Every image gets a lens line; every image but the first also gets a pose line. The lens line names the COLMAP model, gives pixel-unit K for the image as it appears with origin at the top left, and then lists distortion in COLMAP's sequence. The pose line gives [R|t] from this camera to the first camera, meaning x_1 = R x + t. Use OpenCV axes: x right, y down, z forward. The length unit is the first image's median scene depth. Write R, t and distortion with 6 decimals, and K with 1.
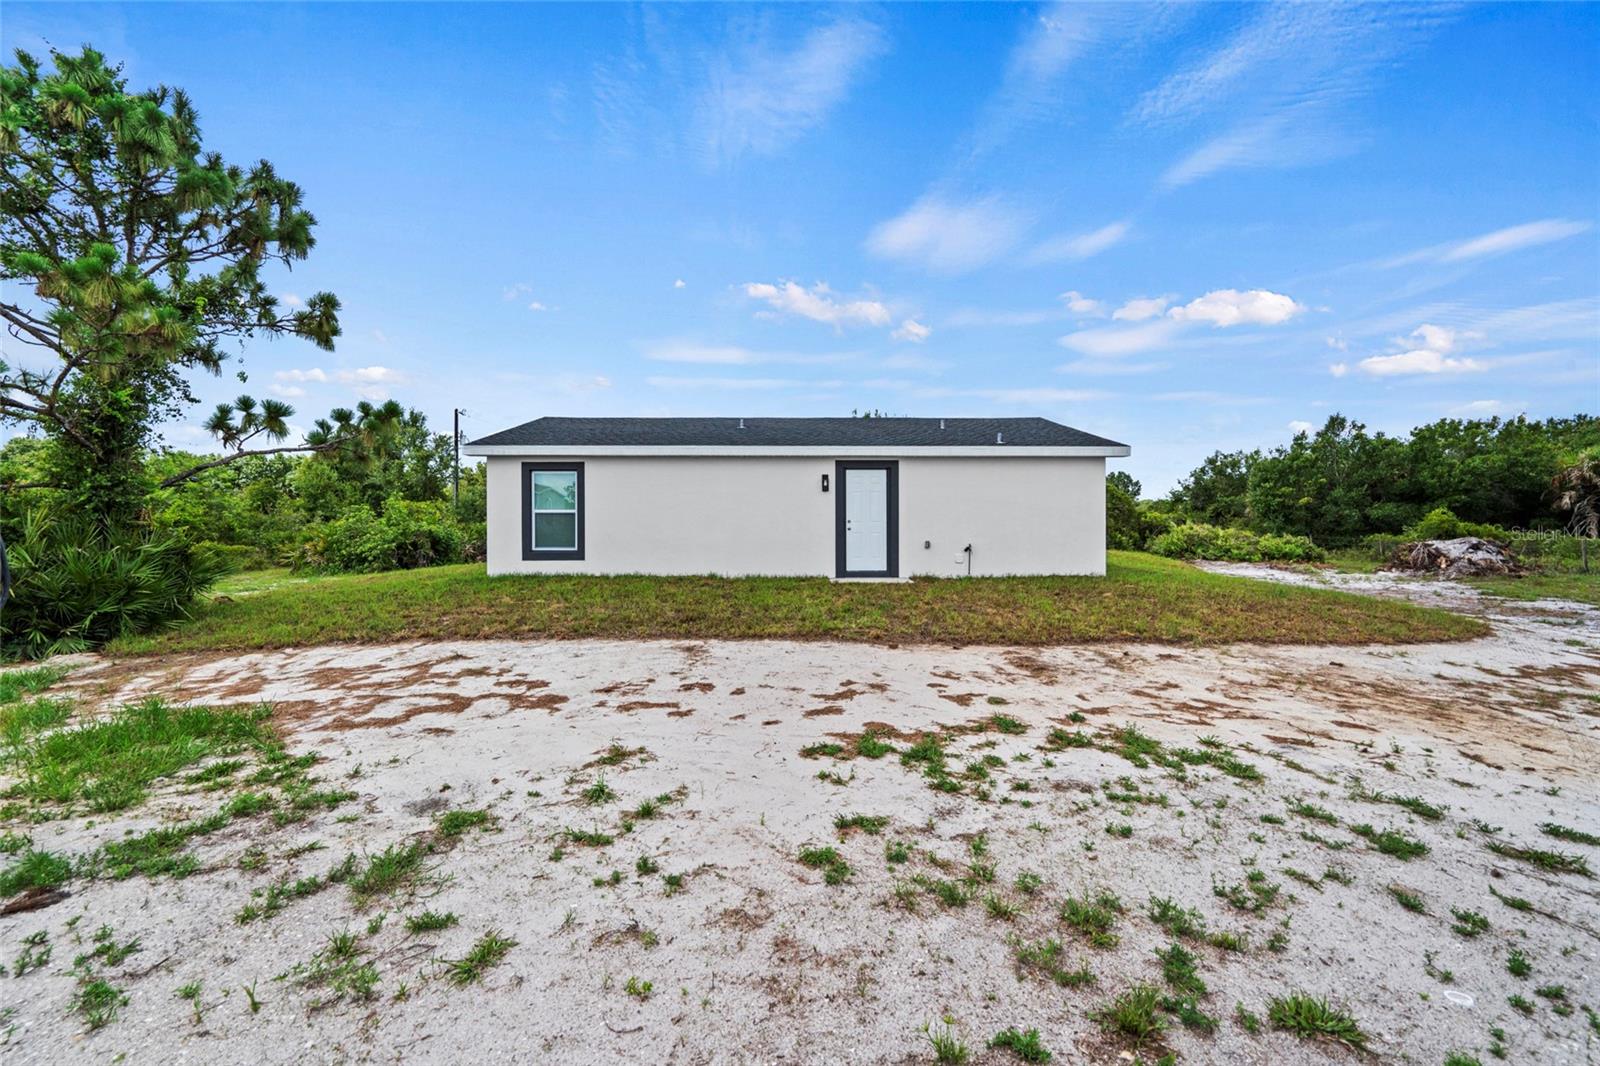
lens RADIAL K [[718.7, 0, 797.4], [0, 718.7, 524.6], [0, 0, 1]] dist [-0.002222, 0.000133]
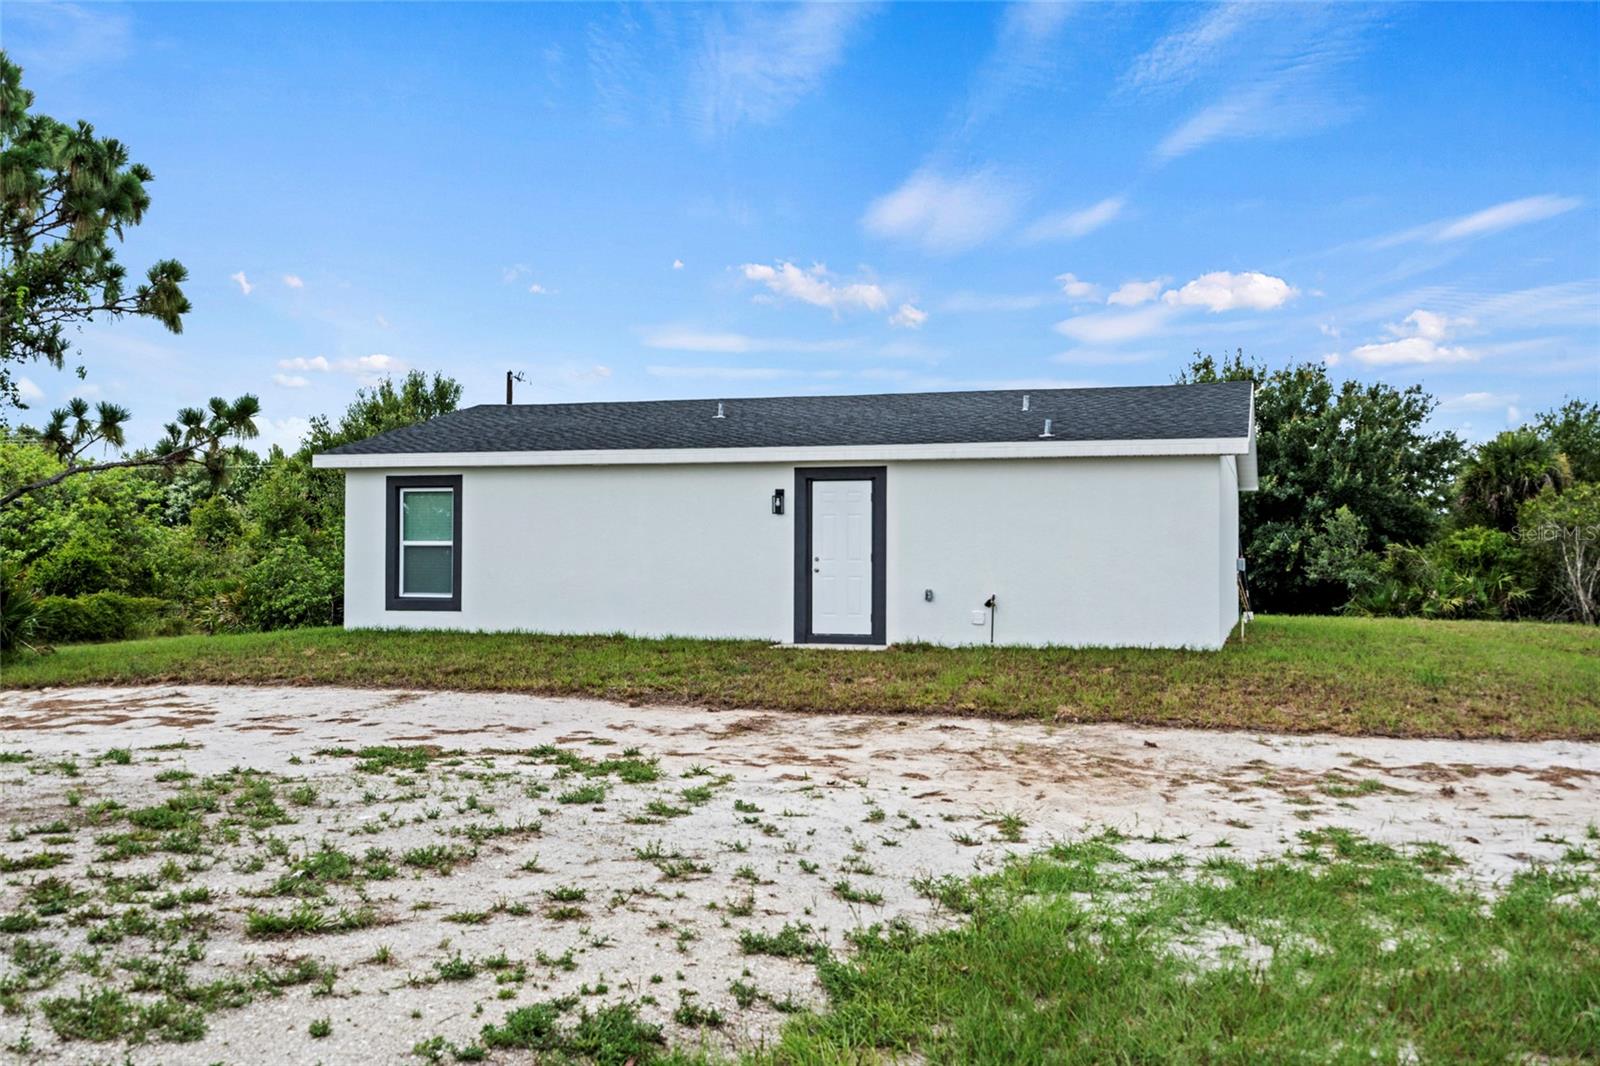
lens RADIAL K [[1554.7, 0, 799.6], [0, 1554.7, 550.9], [0, 0, 1]] dist [0.020507, -0.015517]
pose [[0.947371, 0.002639, -0.320126, 0.517510], [-0.009392, 0.999765, -0.019552, 0.016182], [0.319999, 0.021530, 0.947173, -0.363385]]
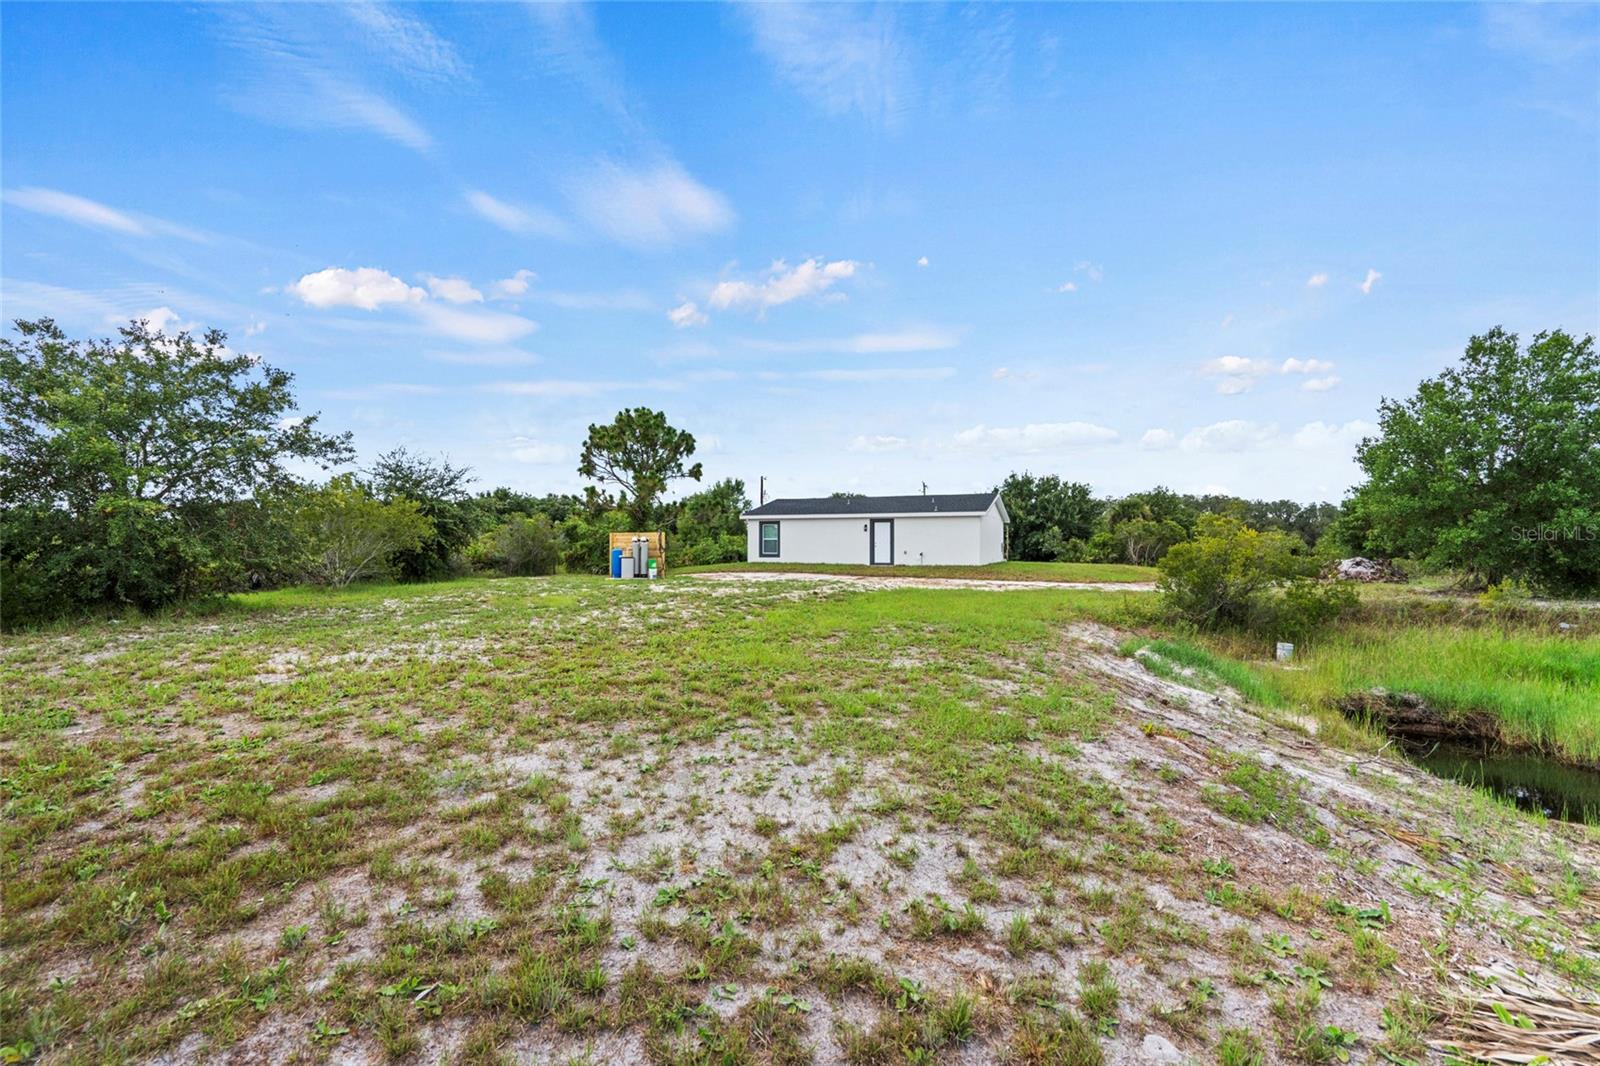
lens RADIAL K [[717.3, 0, 797.7], [0, 717.3, 544.1], [0, 0, 1]] dist [0.002726, 0.000203]
pose [[0.912353, 0.000813, -0.409404, 0.851821], [-0.008659, 0.999813, -0.017311, 0.044985], [0.409313, 0.019339, 0.912189, -1.400643]]
